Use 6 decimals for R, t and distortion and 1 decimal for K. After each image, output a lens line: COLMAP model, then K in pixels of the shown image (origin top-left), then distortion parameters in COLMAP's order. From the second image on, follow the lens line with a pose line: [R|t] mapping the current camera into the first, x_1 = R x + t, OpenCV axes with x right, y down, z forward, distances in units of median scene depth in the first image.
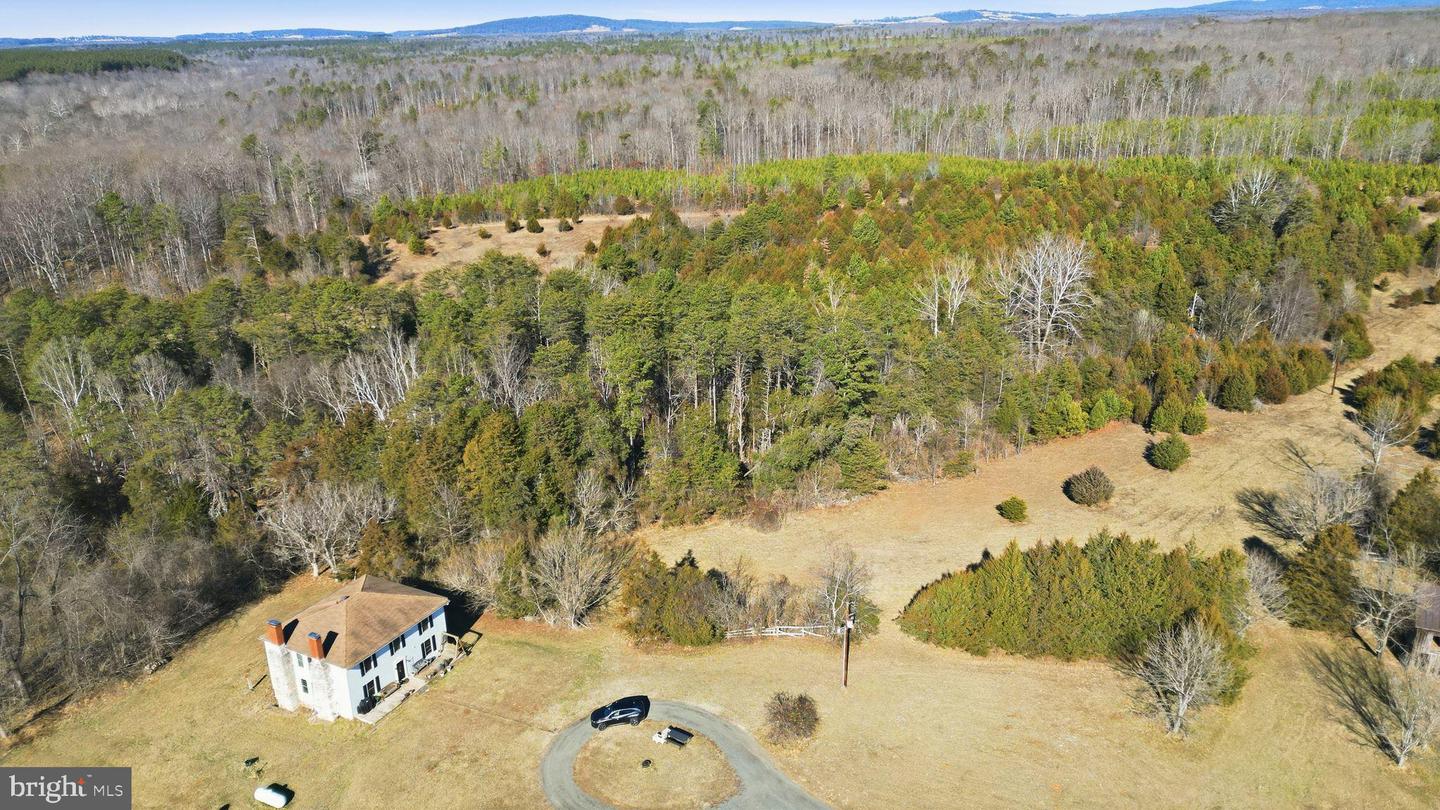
lens RADIAL K [[999.3, 0, 723.4], [0, 999.3, 402.2], [0, 0, 1]] dist [0.077076, -0.065476]
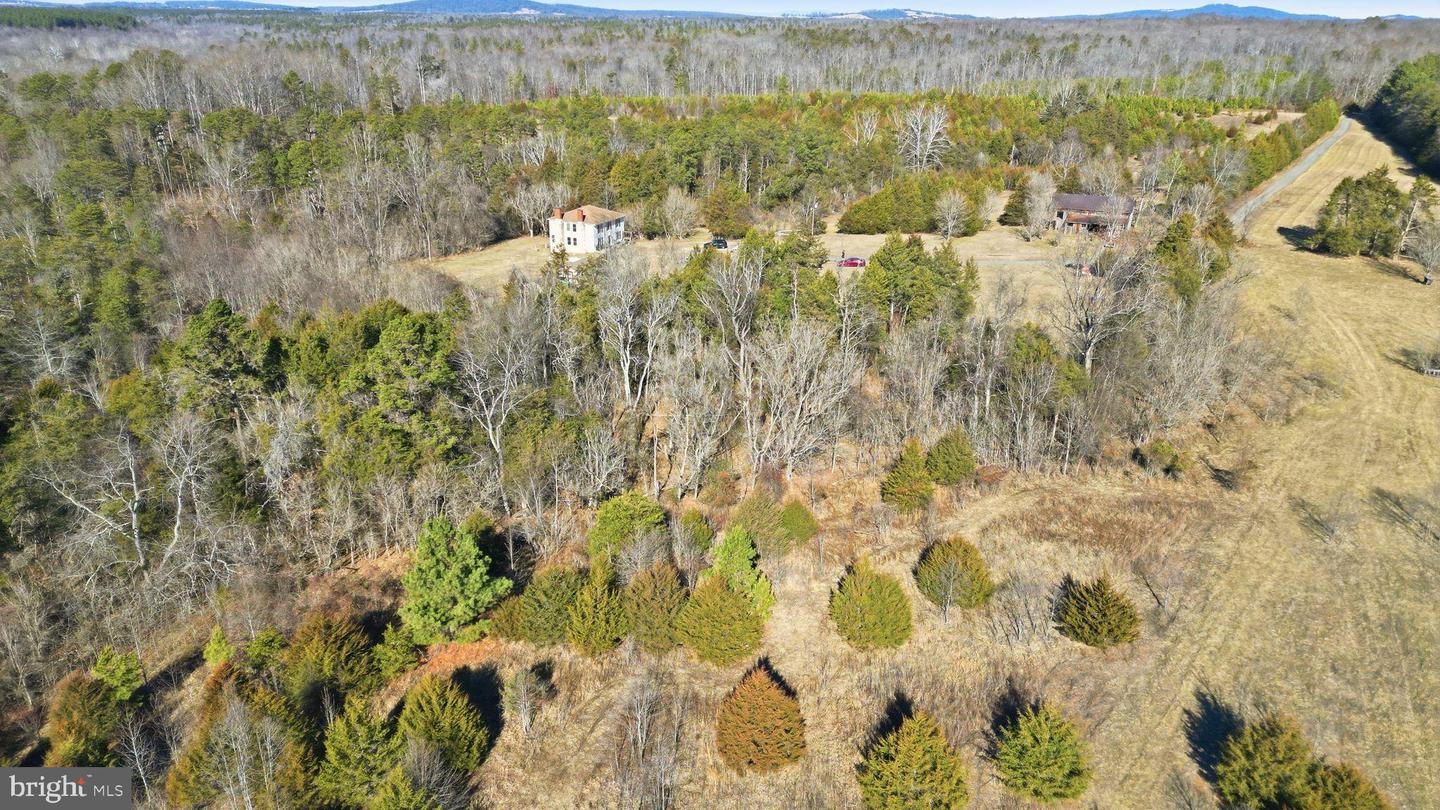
lens RADIAL K [[999.3, 0, 719.1], [0, 999.3, 403.2], [0, 0, 1]] dist [0.077076, -0.065476]
pose [[0.997407, 0.010428, 0.071201, -0.108193], [-0.011017, 0.999908, 0.007883, 0.277303], [-0.071113, -0.008647, 0.997431, -0.543425]]
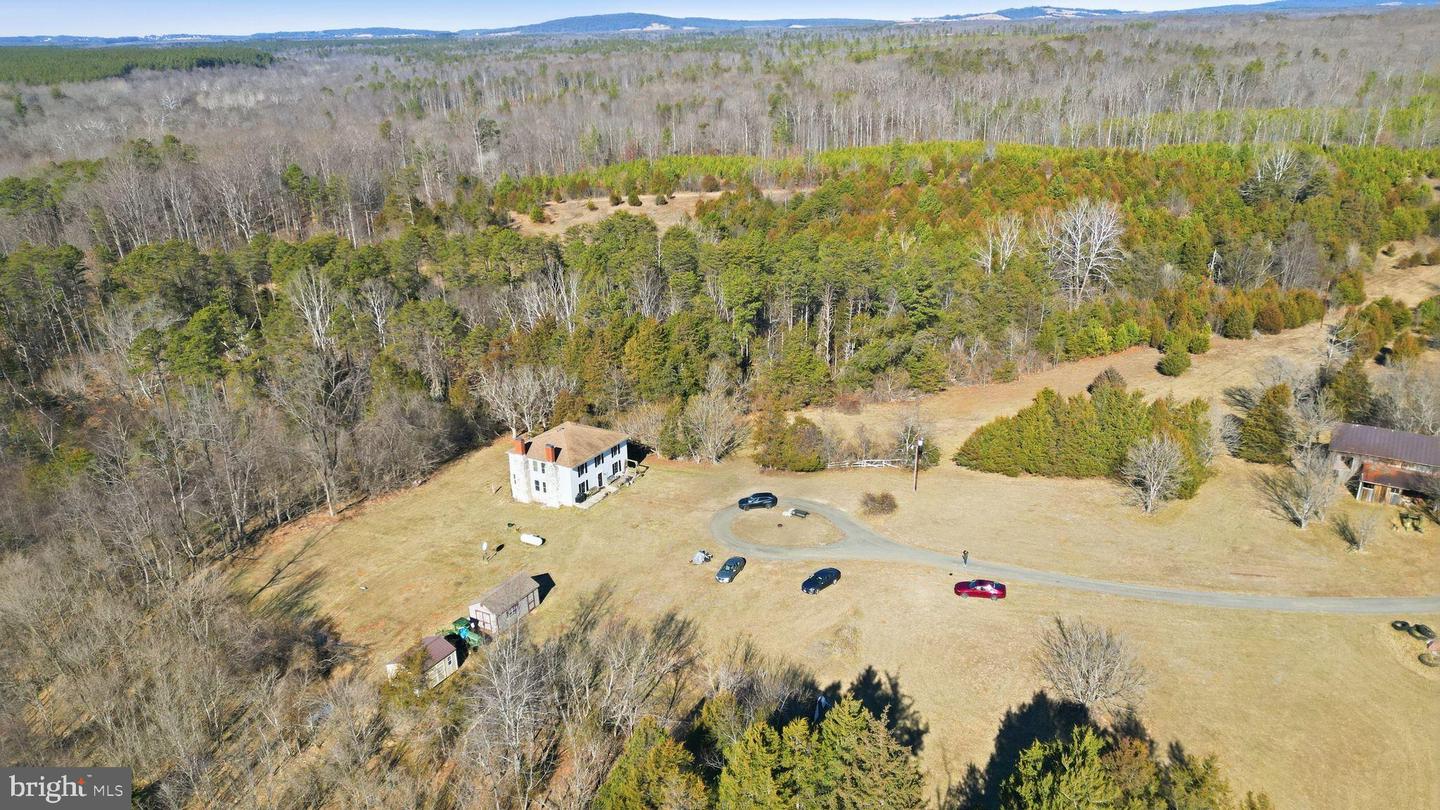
lens RADIAL K [[999.3, 0, 721.5], [0, 999.3, 402.6], [0, 0, 1]] dist [0.077076, -0.065476]
pose [[0.998449, 0.018511, -0.052512, -0.035266], [-0.018398, 0.999827, 0.002623, 0.069564], [0.052551, -0.001653, 0.998617, -0.185766]]
